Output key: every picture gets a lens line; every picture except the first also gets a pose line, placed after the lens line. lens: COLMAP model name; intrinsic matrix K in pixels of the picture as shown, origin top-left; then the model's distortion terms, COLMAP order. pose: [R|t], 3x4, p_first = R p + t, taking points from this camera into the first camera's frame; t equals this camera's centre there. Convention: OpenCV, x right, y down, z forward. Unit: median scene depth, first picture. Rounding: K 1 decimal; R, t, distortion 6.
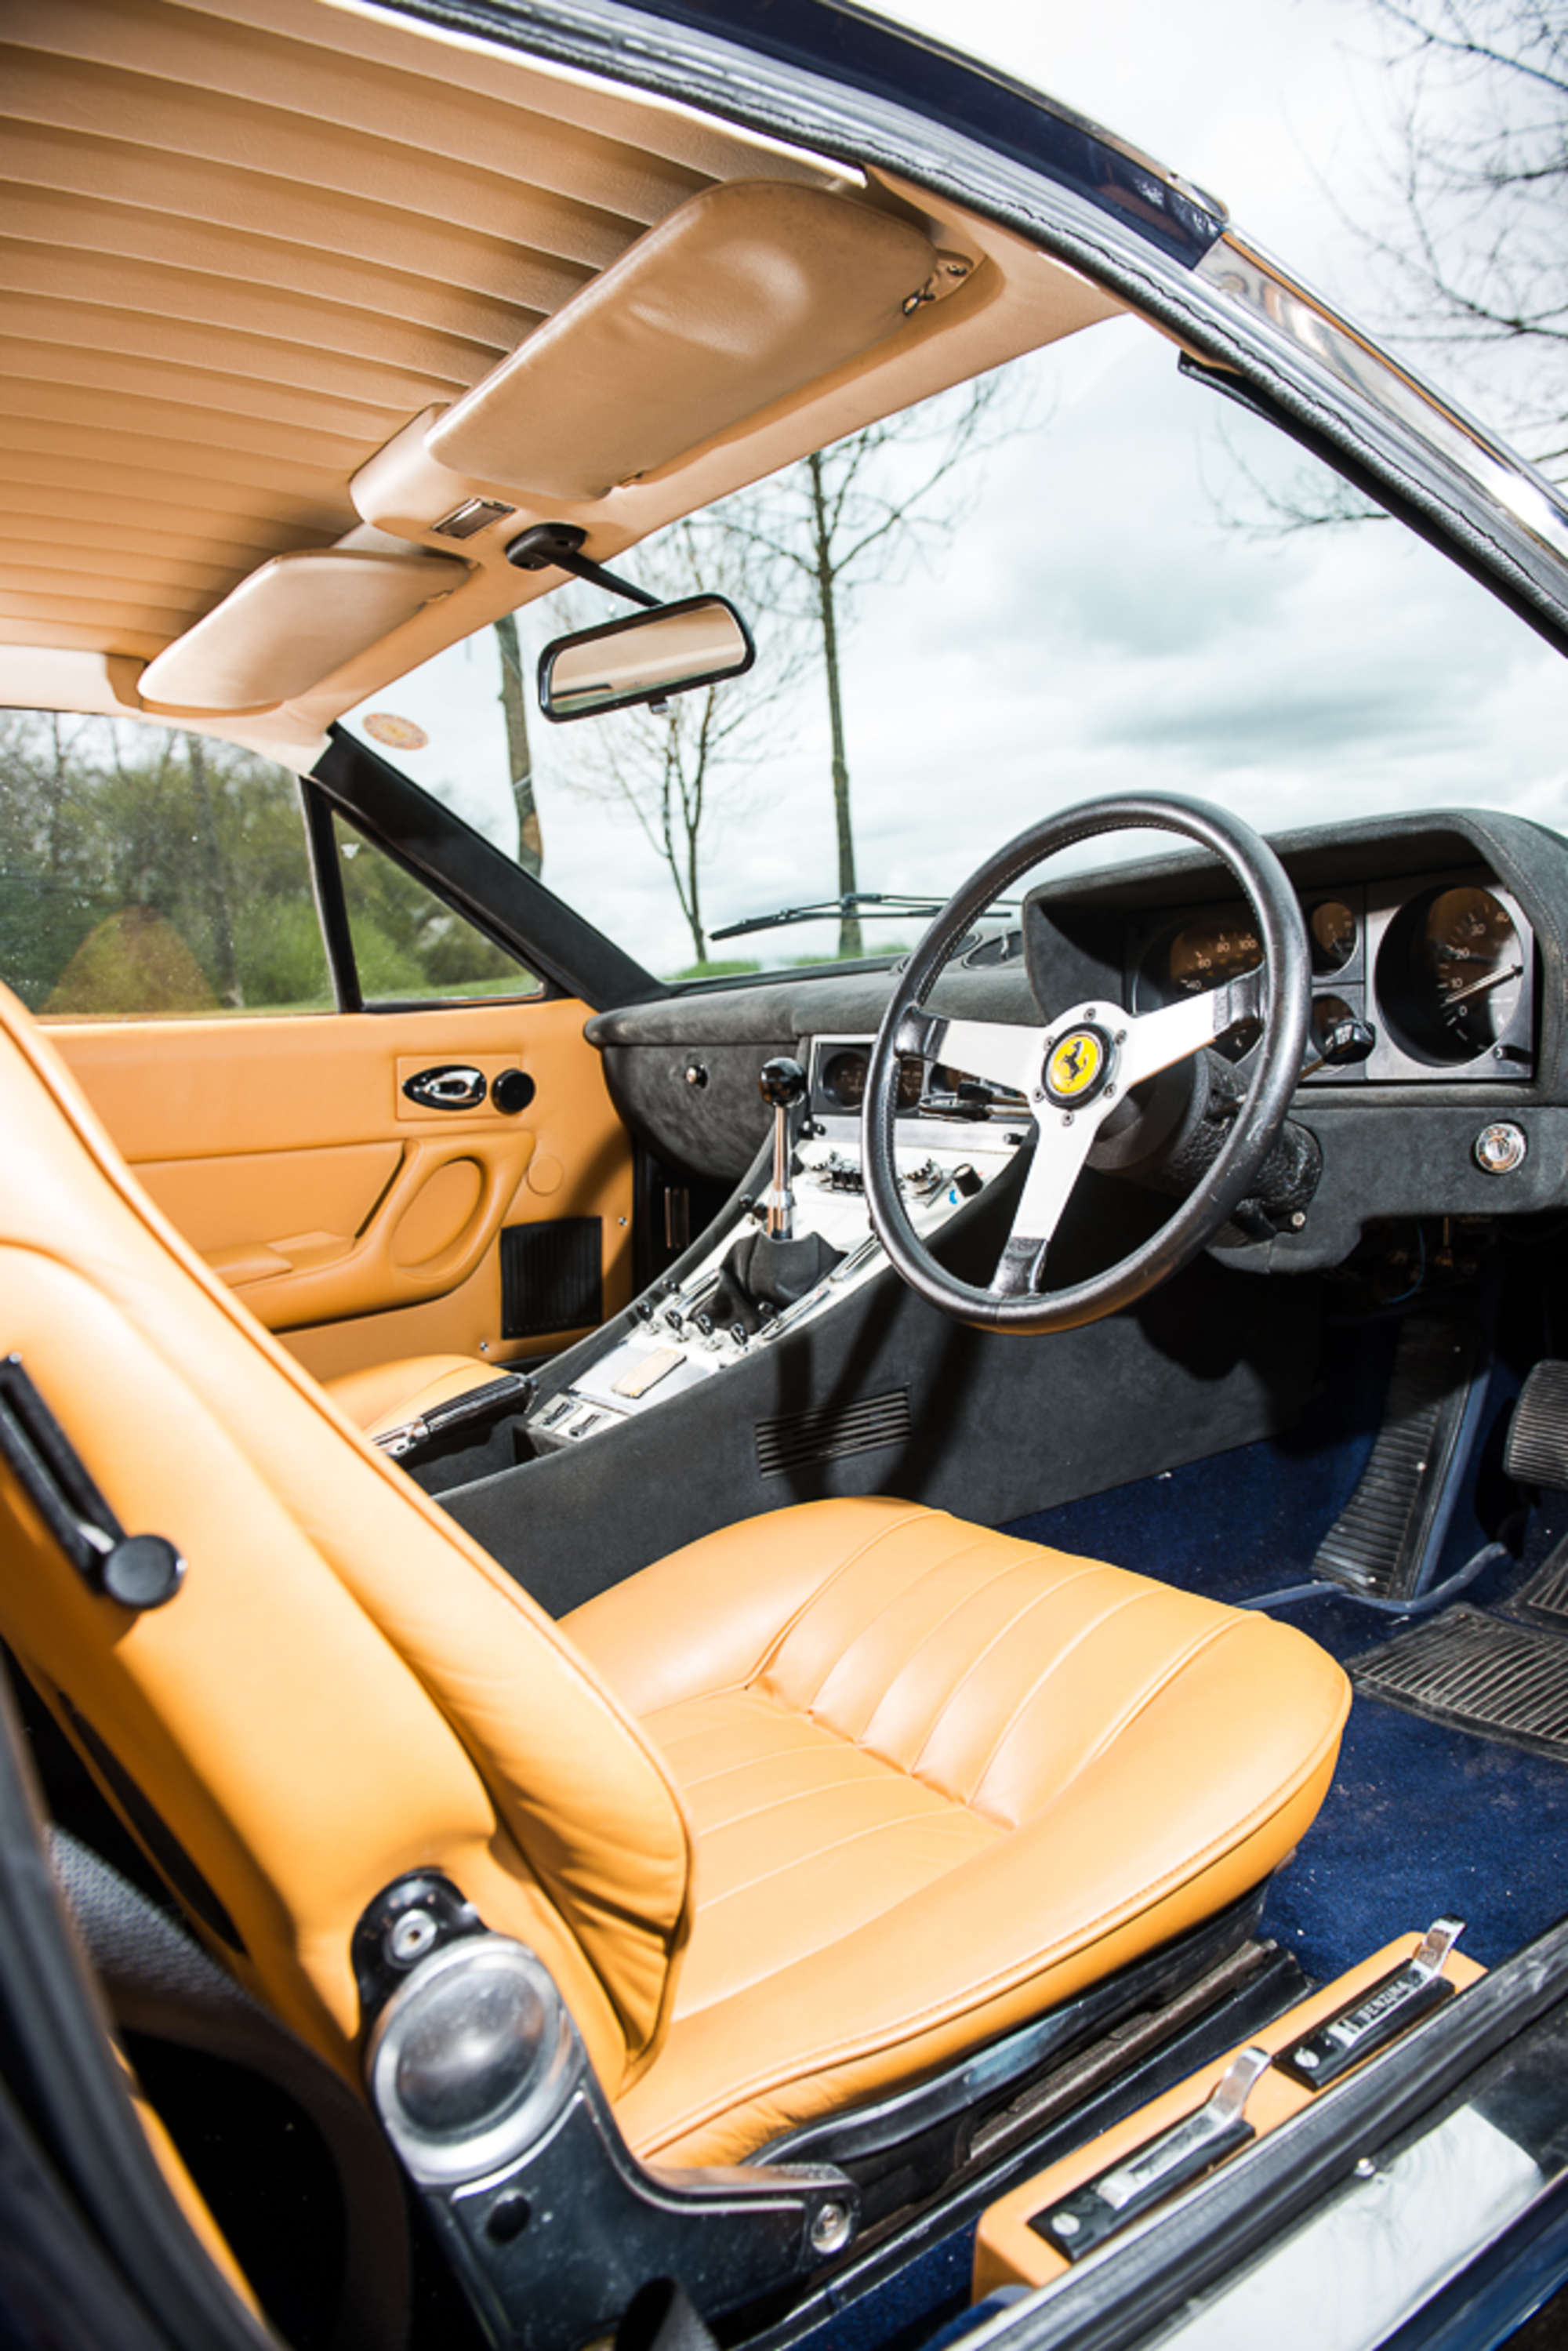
lens RADIAL K [[1550.5, 0, 784.0], [0, 1550.5, 1175.5], [0, 0, 1]] dist [-0.073641, -0.008384]
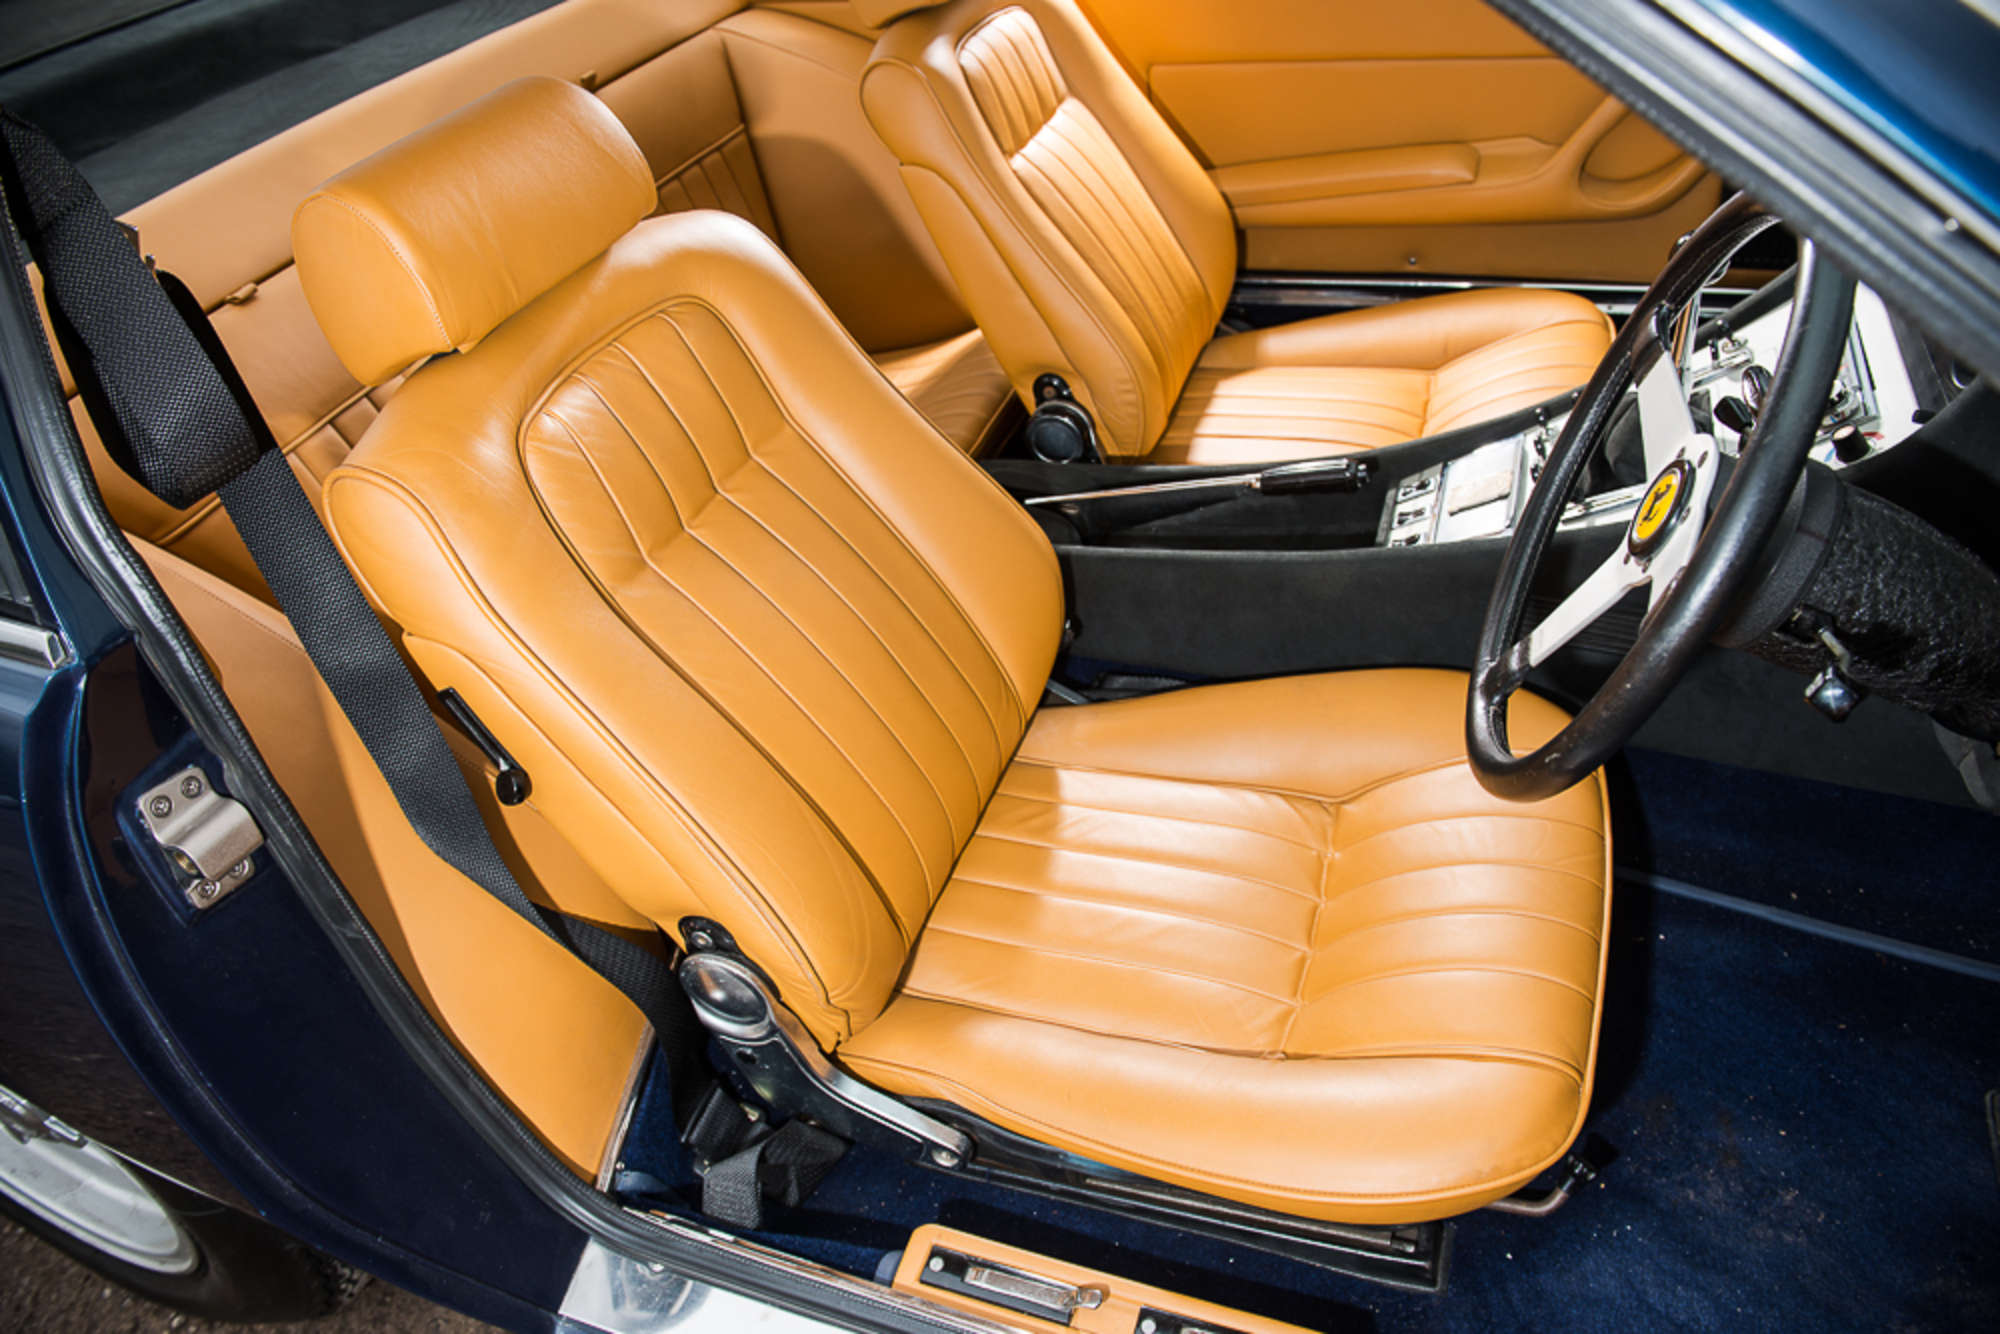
lens RADIAL K [[1319.0, 0, 1000.0], [0, 1319.0, 667.0], [0, 0, 1]] dist [-0.073641, -0.008384]
pose [[0.552186, 0.502492, -0.665275, 0.367839], [0.041446, 0.780429, 0.623870, -0.336796], [0.832690, -0.372065, 0.410116, 0.273668]]
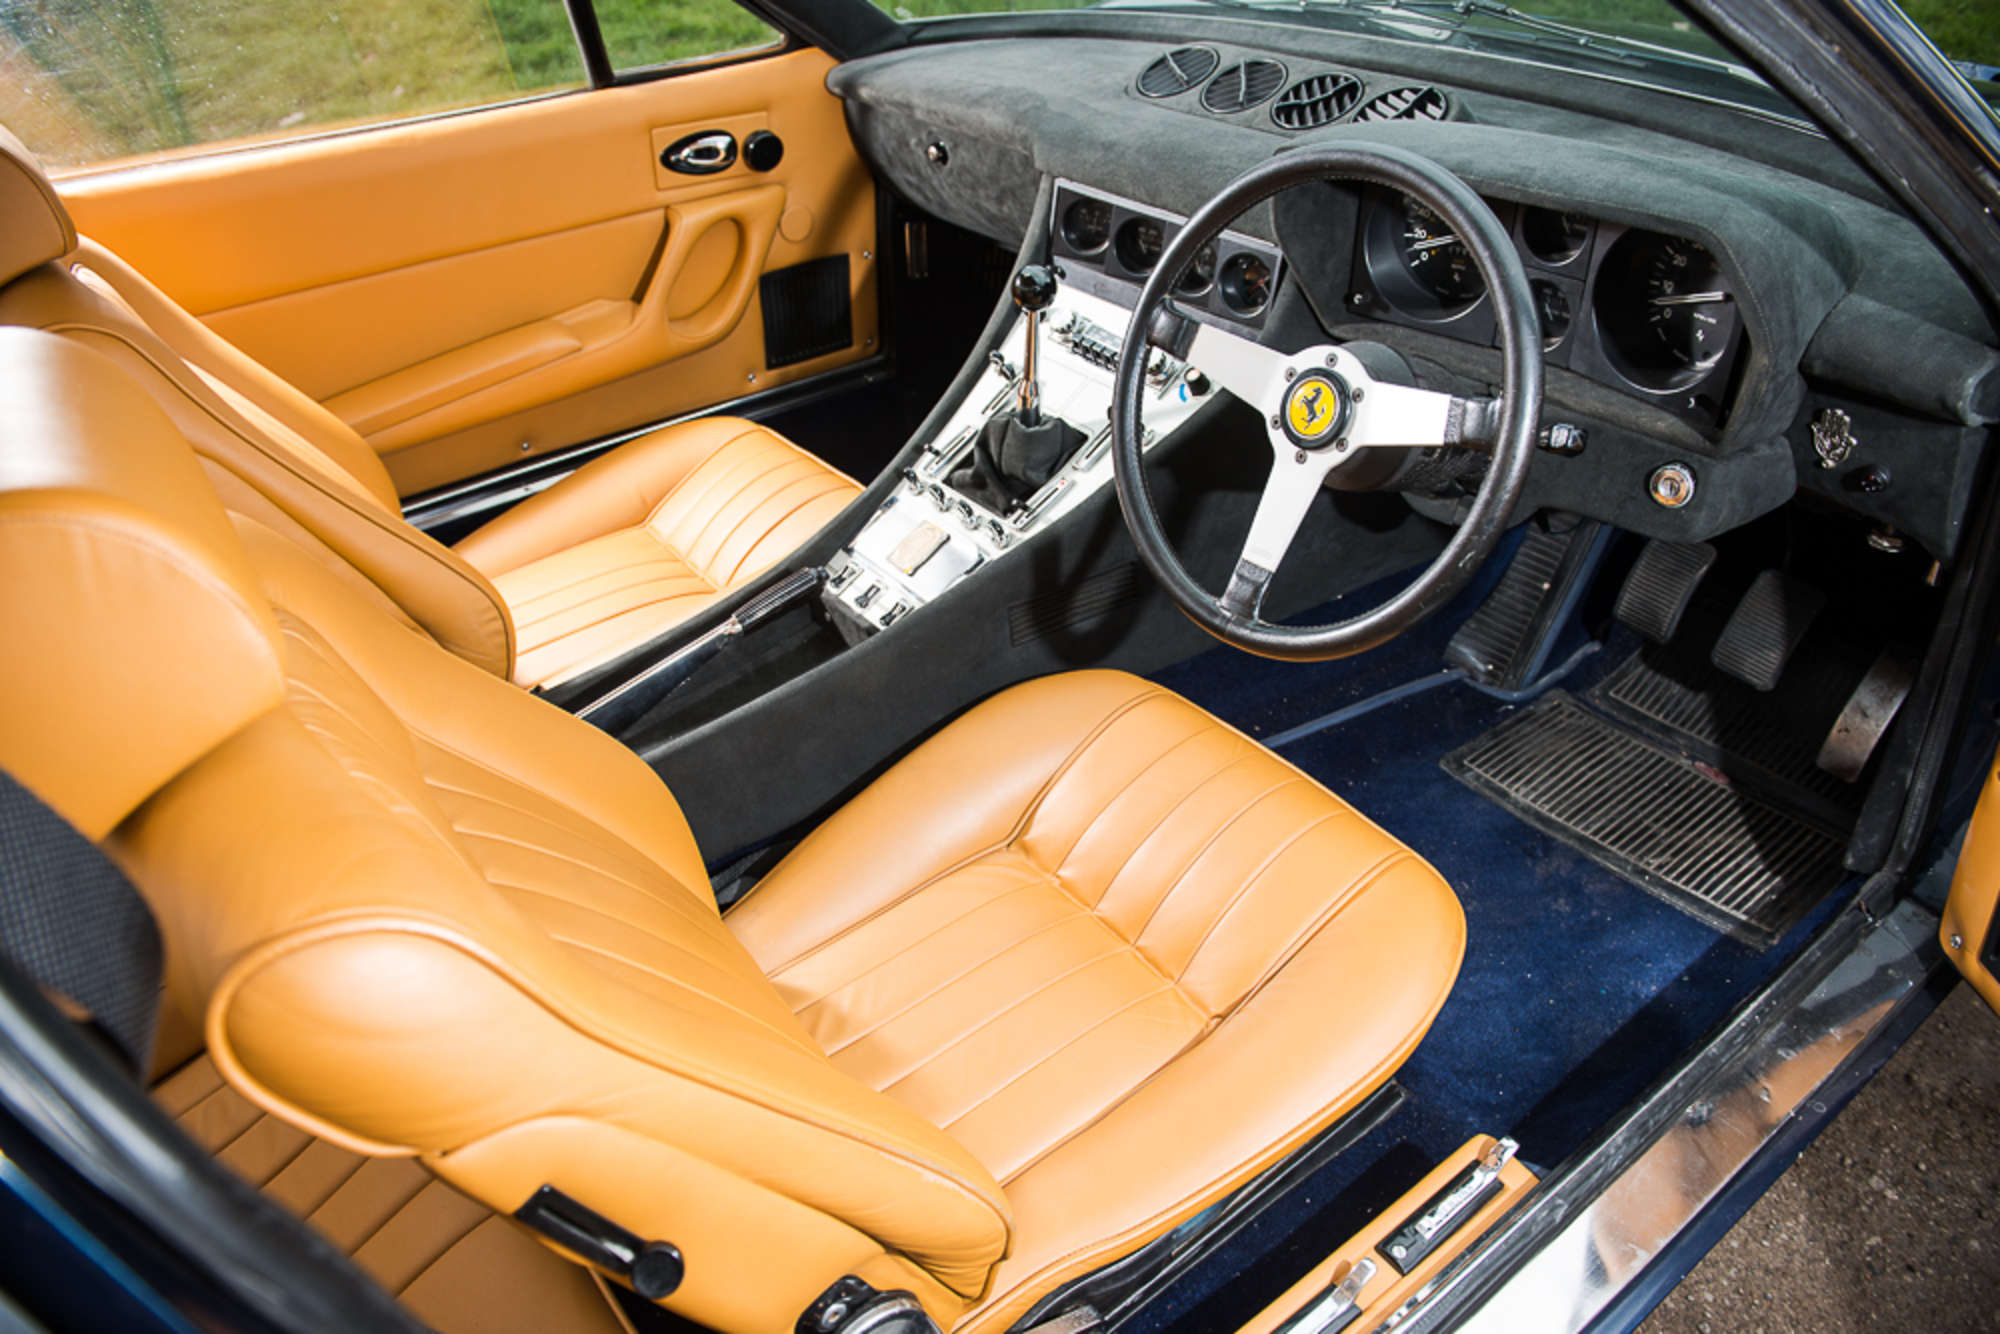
lens RADIAL K [[1319.0, 0, 1000.0], [0, 1319.0, 667.0], [0, 0, 1]] dist [-0.073641, -0.008384]
pose [[0.999888, 0.001101, 0.014907, -0.036329], [-0.008238, 0.872754, 0.488090, -0.264771], [-0.012473, -0.488159, 0.872666, 0.065834]]
